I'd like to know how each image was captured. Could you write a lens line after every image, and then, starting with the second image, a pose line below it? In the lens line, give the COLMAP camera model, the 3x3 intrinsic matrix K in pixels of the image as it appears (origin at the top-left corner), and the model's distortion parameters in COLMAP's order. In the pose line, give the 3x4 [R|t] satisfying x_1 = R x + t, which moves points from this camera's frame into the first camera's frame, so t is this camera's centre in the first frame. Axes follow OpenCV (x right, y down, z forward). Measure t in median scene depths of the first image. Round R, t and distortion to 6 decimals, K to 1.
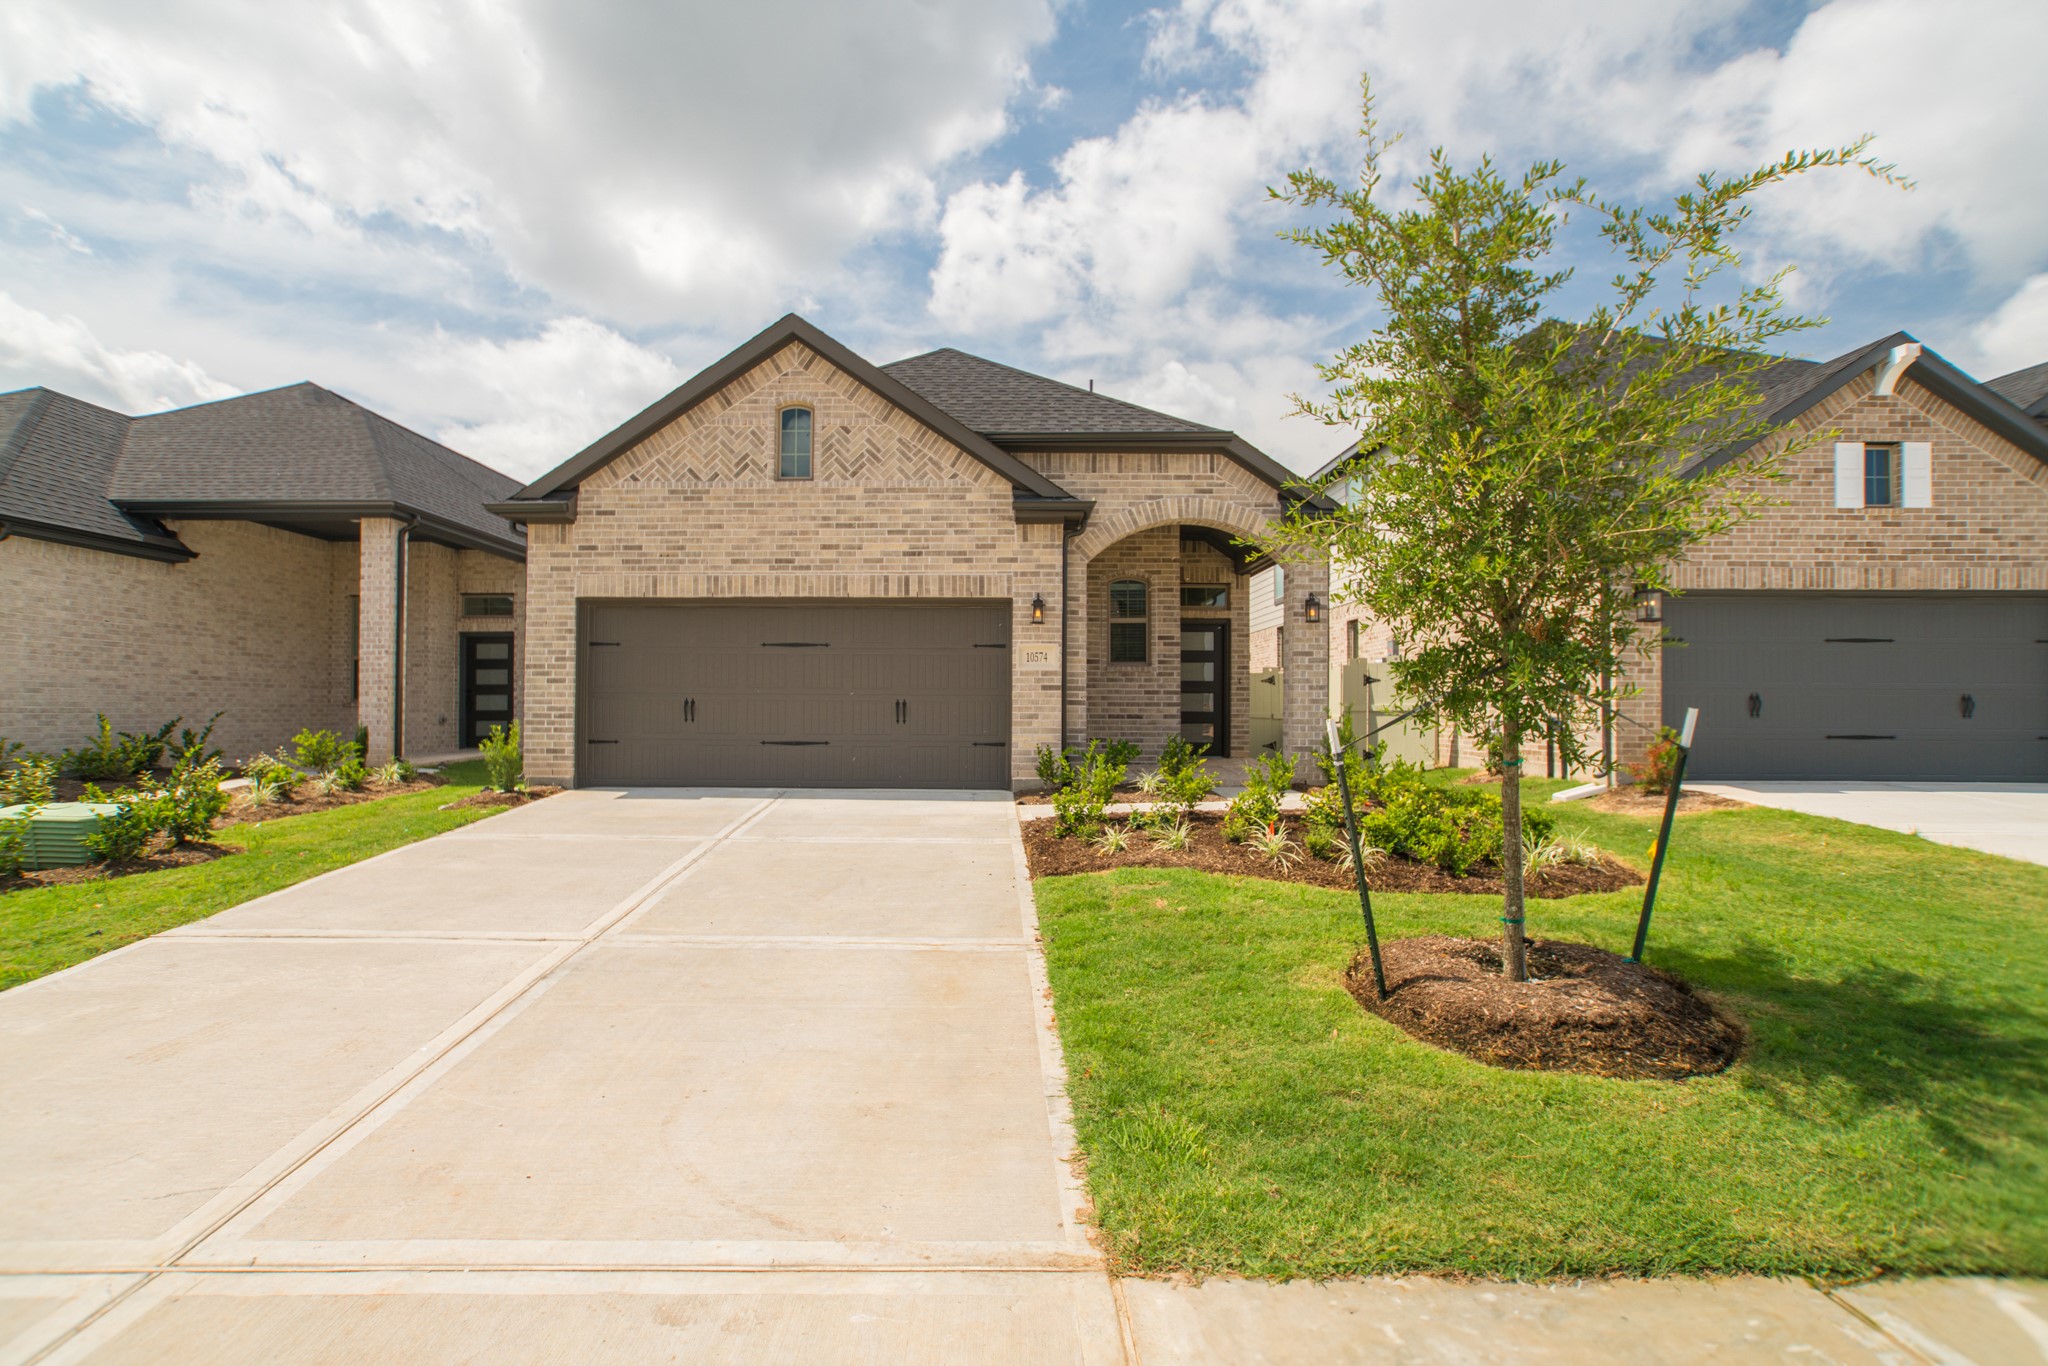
lens RADIAL K [[945.4, 0, 1023.7], [0, 945.4, 706.8], [0, 0, 1]] dist [-0.017820, -0.000009]
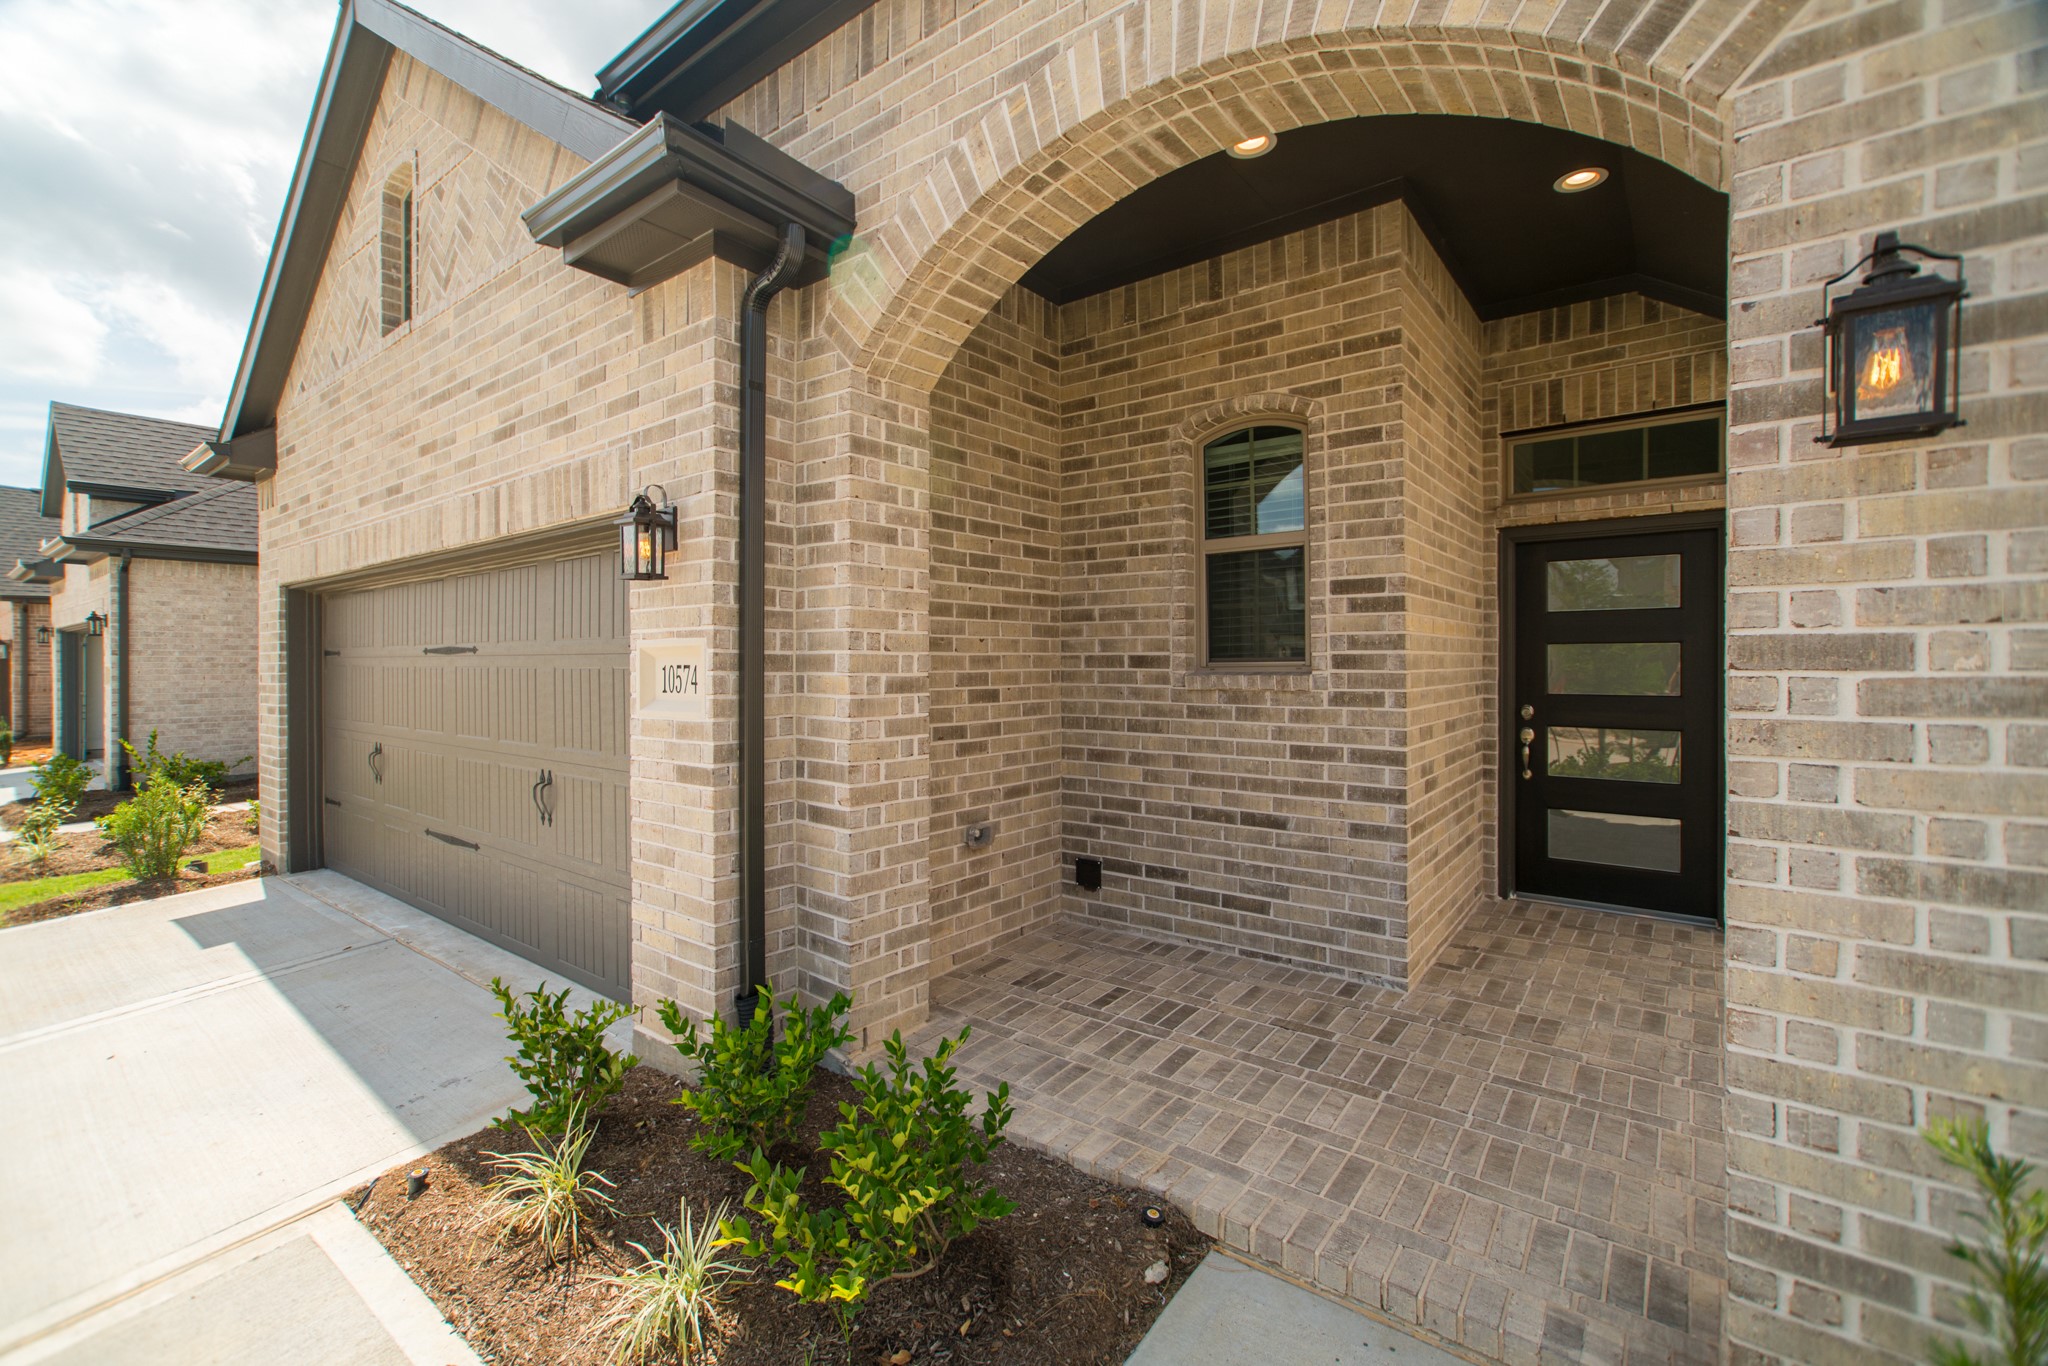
lens RADIAL K [[852.8, 0, 1016.8], [0, 852.8, 660.0], [0, 0, 1]] dist [-0.000201, 0.000182]
pose [[0.765432, -0.005461, -0.643494, 0.289195], [0.006601, 0.999978, -0.000633, -0.056418], [0.643483, -0.003763, 0.765451, 0.819023]]
